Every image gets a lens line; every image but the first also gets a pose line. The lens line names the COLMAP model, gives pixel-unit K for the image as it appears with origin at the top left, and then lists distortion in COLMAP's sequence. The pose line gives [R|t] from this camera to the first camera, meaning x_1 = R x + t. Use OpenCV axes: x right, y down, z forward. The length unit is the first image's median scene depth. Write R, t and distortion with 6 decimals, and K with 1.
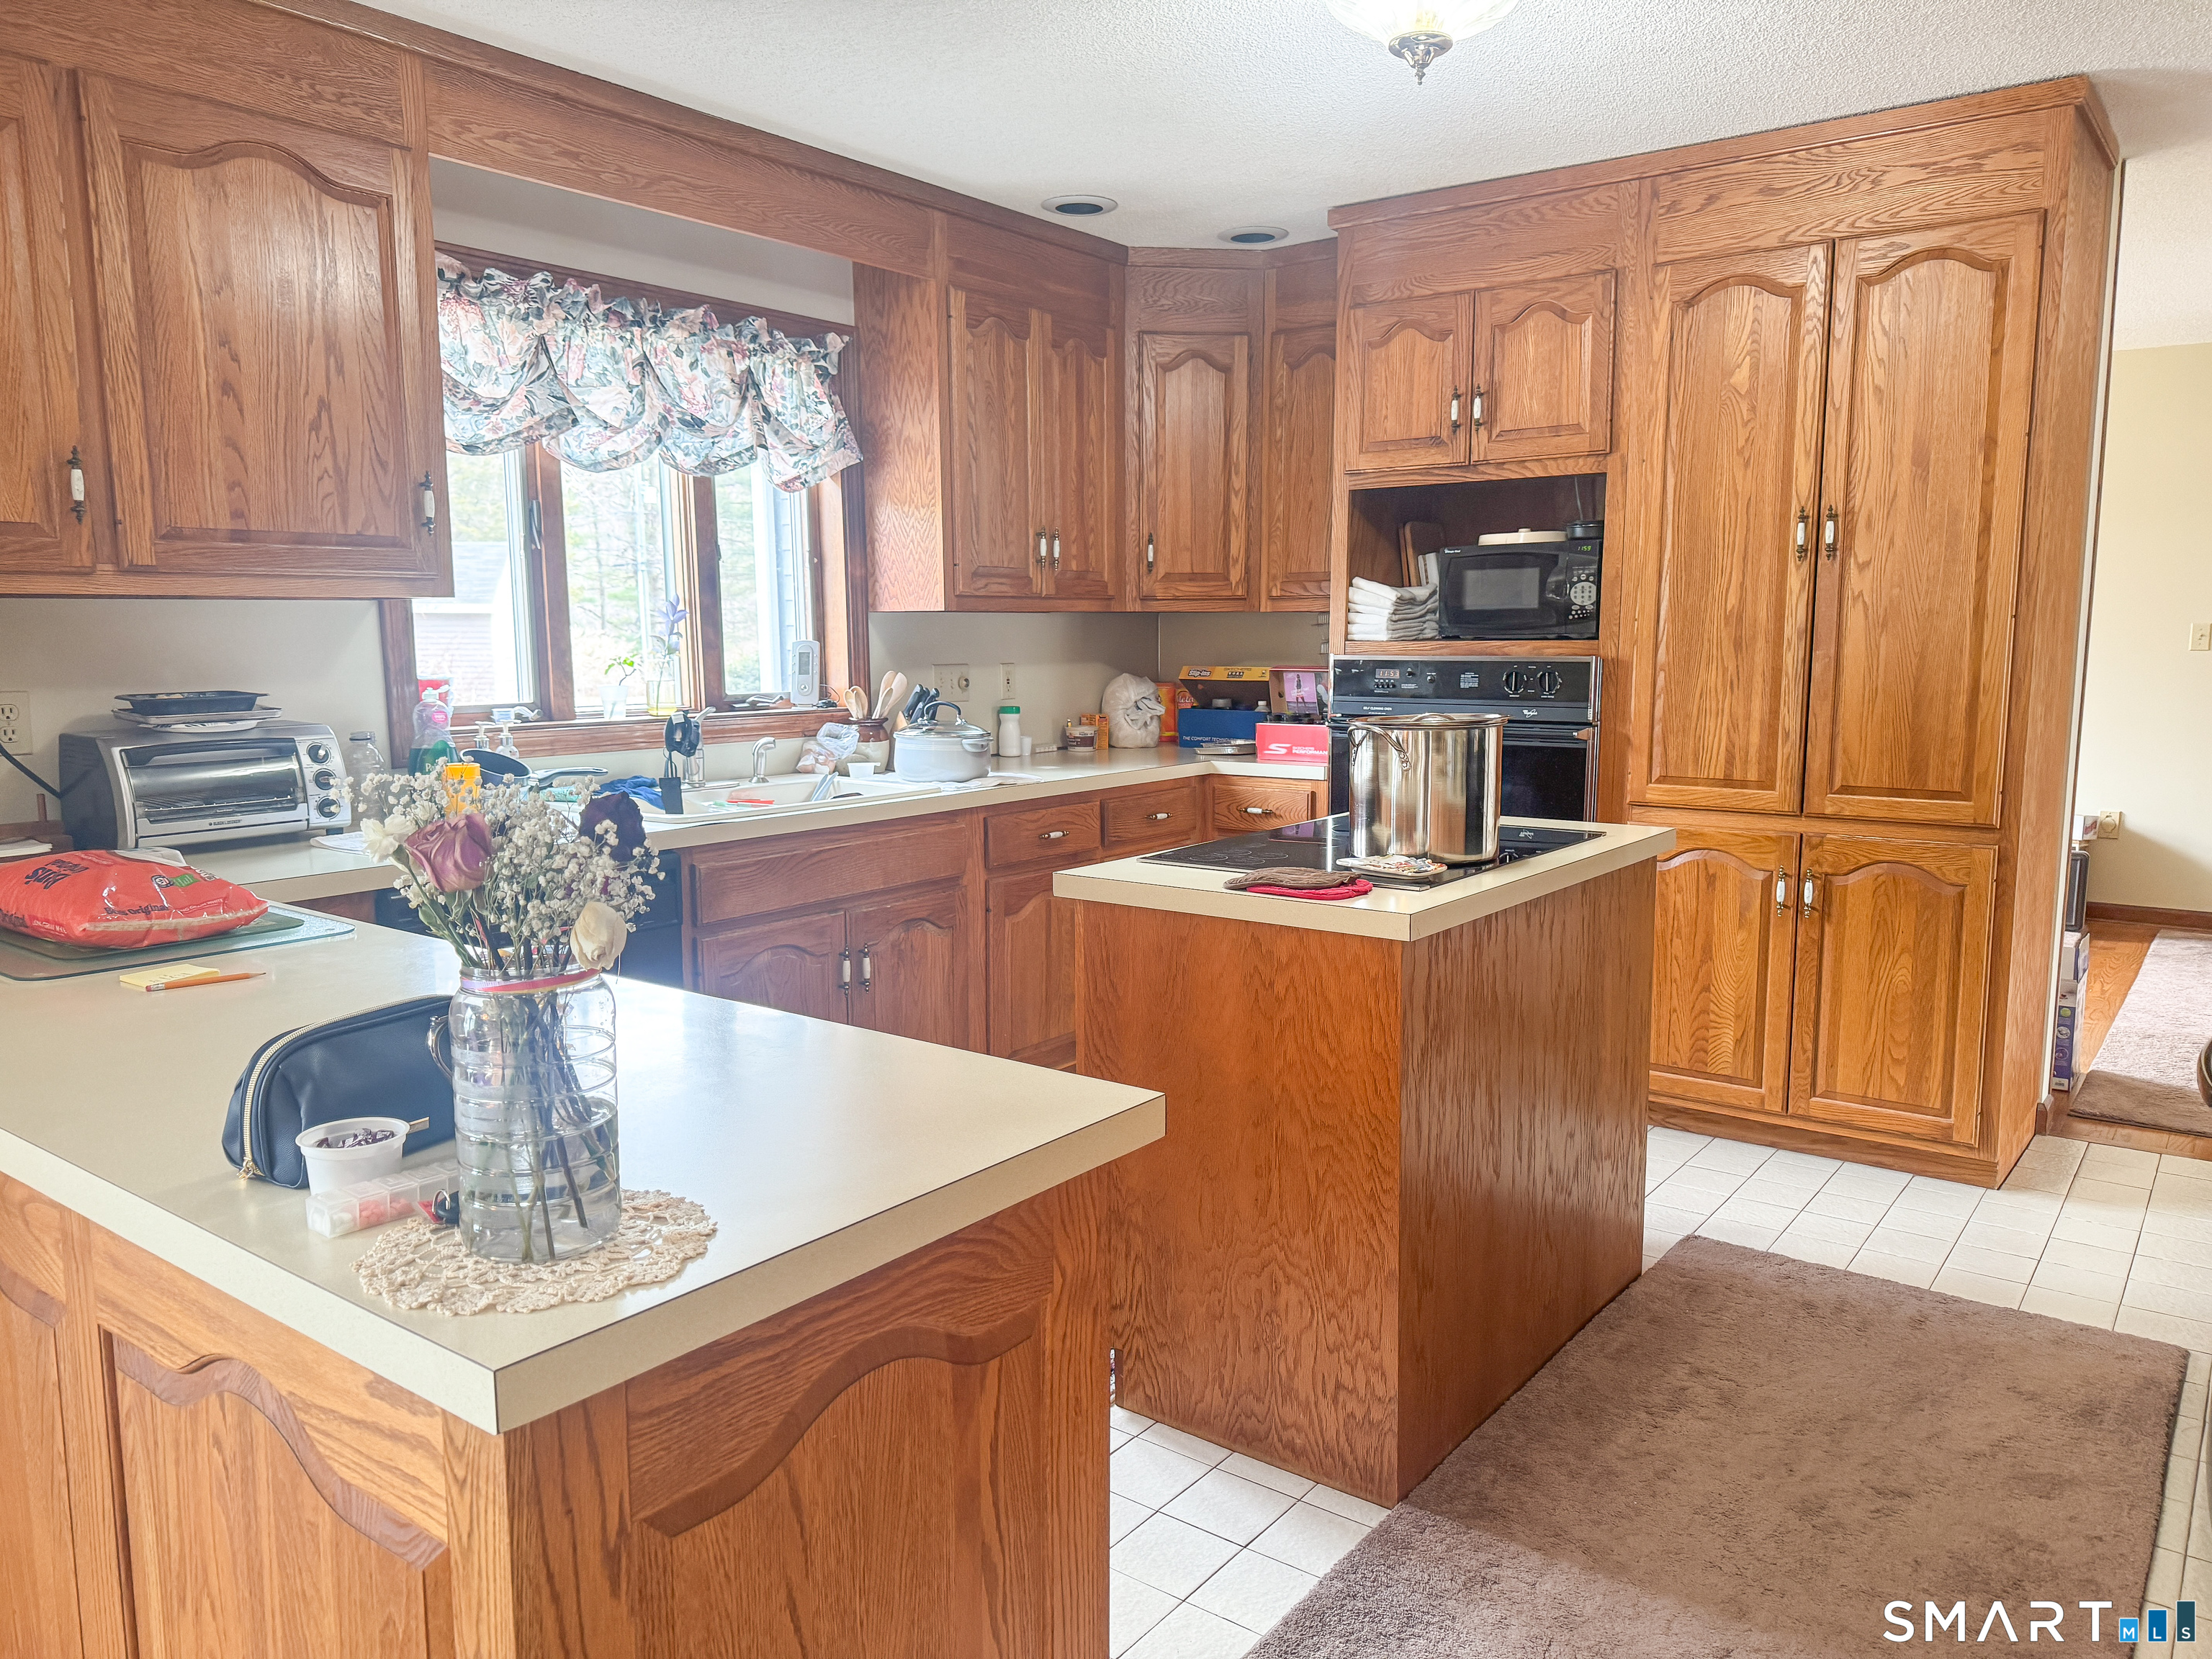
lens RADIAL K [[1559.4, 0, 1110.5], [0, 1559.4, 850.0], [0, 0, 1]] dist [0.068585, -0.076640]
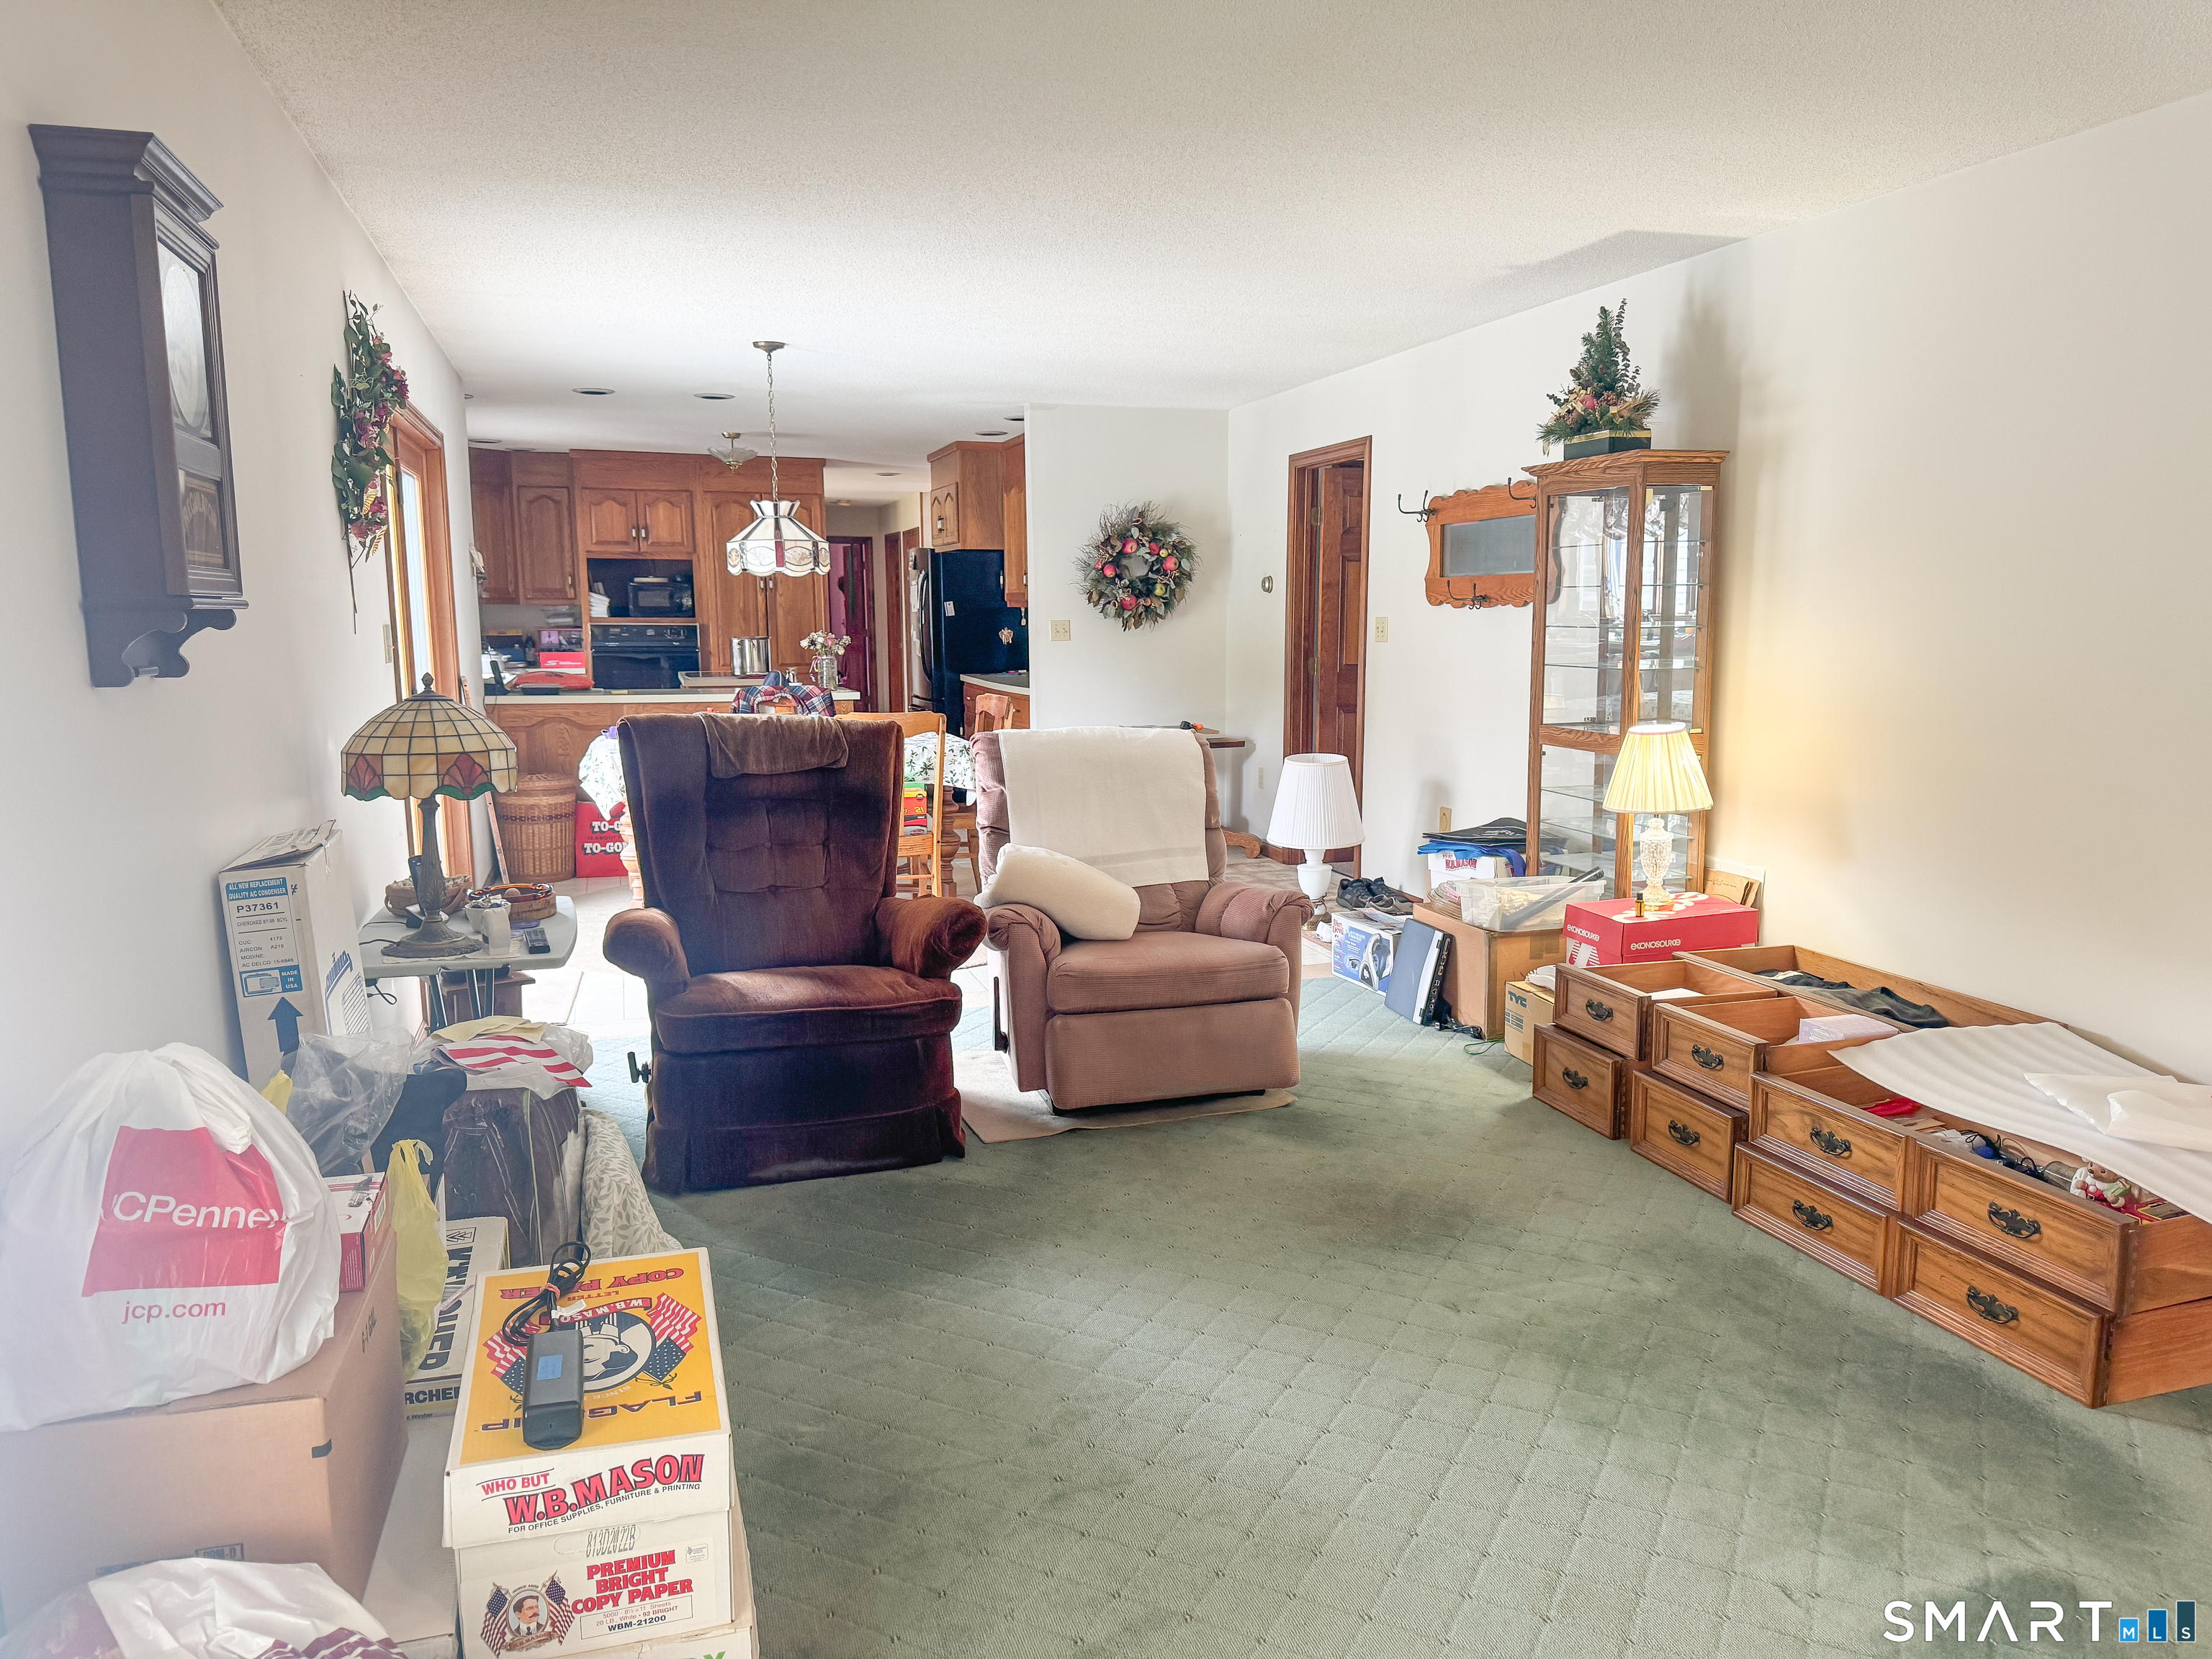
lens RADIAL K [[1559.4, 0, 1112.9], [0, 1559.4, 826.1], [0, 0, 1]] dist [0.068585, -0.076640]
pose [[0.581465, -0.112065, 0.805816, -1.662123], [0.113227, 0.991975, 0.056251, 0.176837], [-0.805654, 0.058532, 0.589488, -1.334510]]
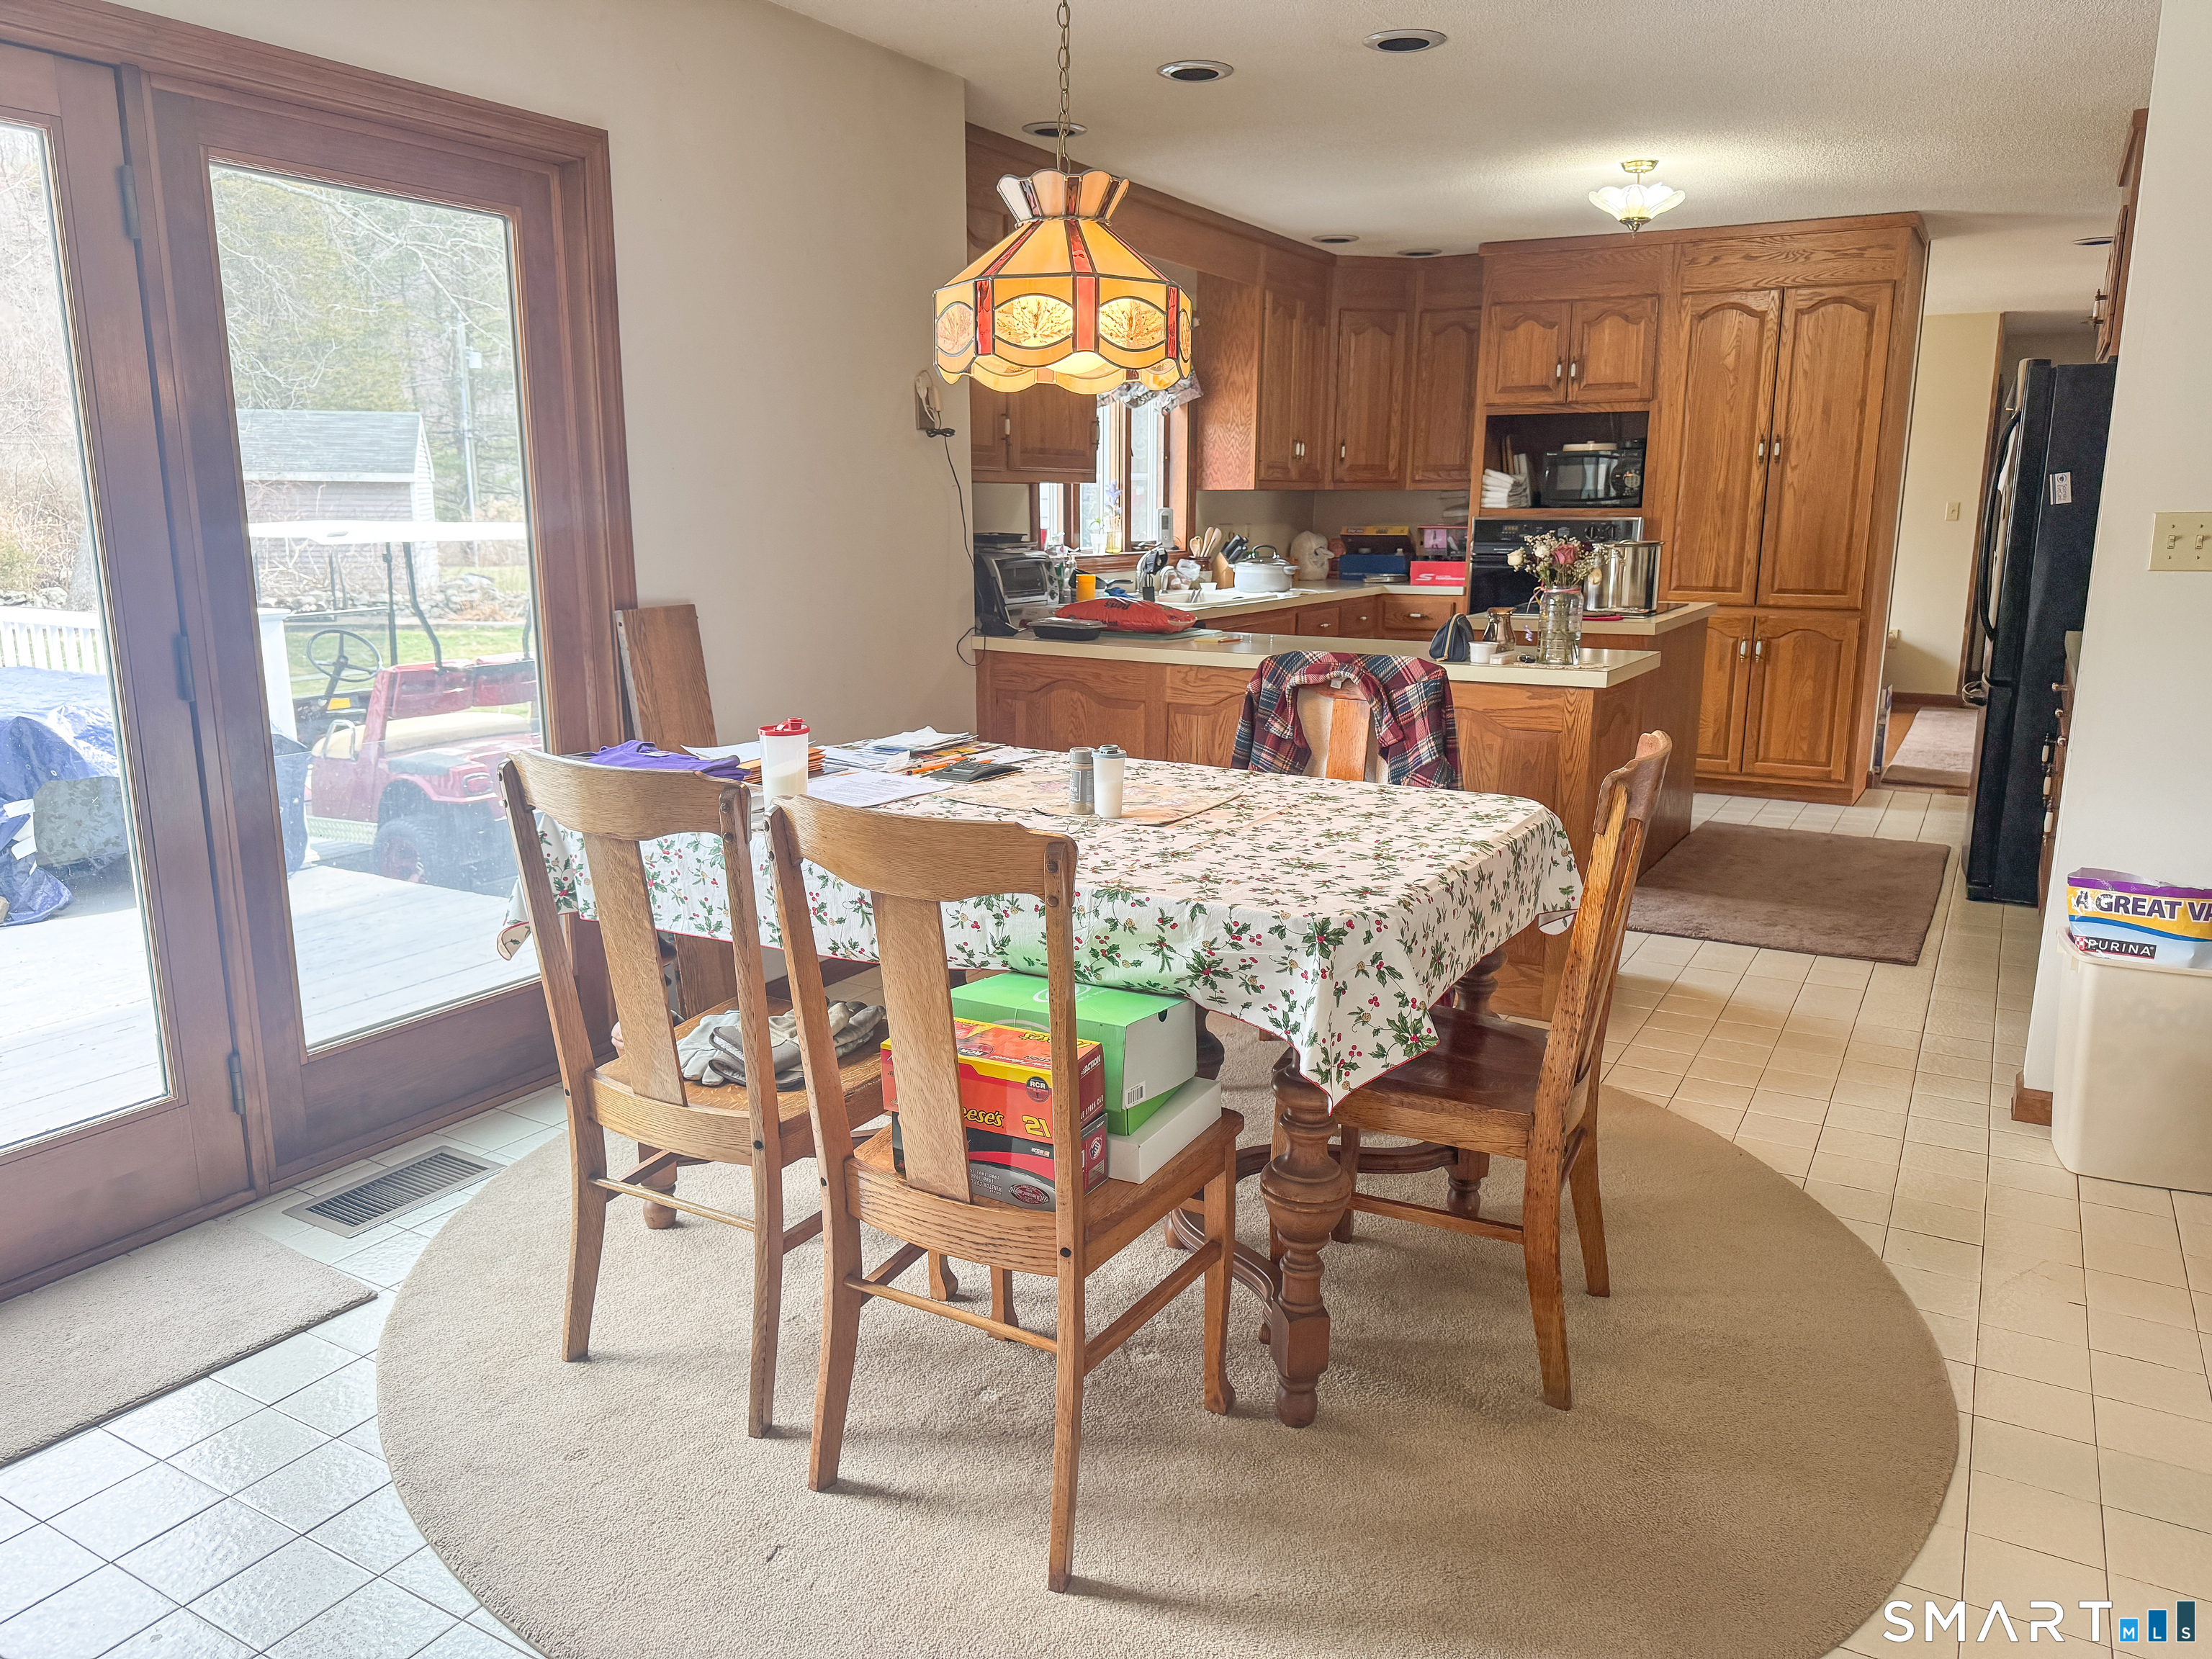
lens RADIAL K [[1559.4, 0, 1121.0], [0, 1559.4, 839.2], [0, 0, 1]] dist [0.068585, -0.076640]
pose [[0.990904, -0.021833, 0.132788, -0.522323], [0.012390, 0.997361, 0.071530, 0.104808], [-0.133999, -0.069234, 0.988560, -0.701964]]
